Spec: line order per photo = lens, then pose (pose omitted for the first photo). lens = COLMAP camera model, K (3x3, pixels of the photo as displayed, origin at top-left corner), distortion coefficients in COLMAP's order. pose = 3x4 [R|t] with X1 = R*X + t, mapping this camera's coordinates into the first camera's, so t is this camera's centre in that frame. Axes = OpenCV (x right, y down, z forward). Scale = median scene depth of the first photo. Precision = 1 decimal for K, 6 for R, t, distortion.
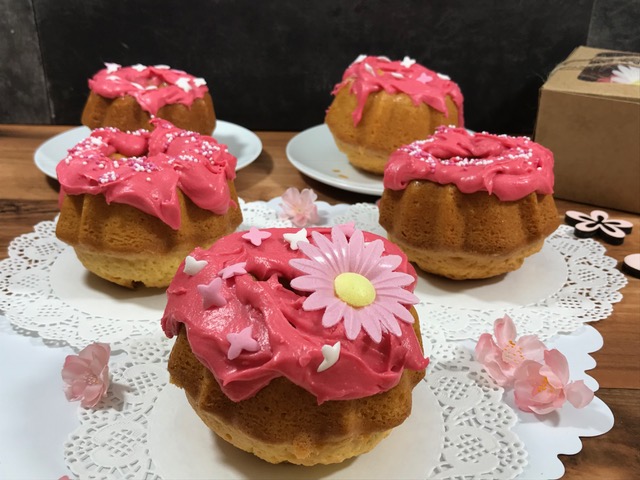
lens RADIAL K [[683.5, 0, 320.0], [0, 683.5, 240.0], [0, 0, 1]] dist [0.058087, -0.195769]
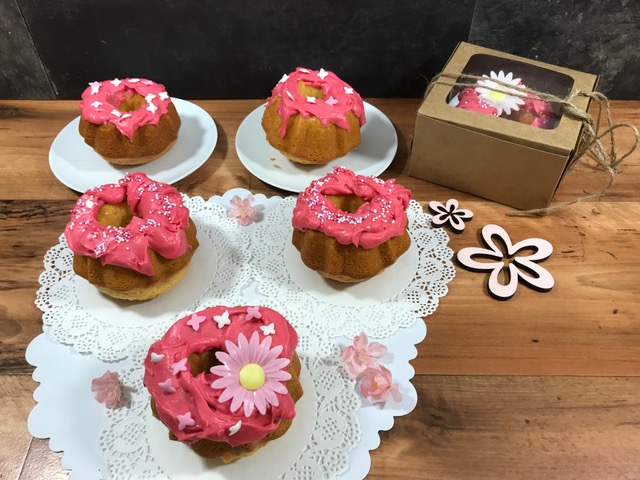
lens RADIAL K [[529.3, 0, 320.0], [0, 529.3, 240.0], [0, 0, 1]] dist [0.012994, -0.008606]
pose [[0.999302, -0.035791, 0.010724, 0.156832], [0.029391, 0.930222, 0.365817, -0.518664], [-0.023069, -0.365247, 0.930625, -0.075433]]
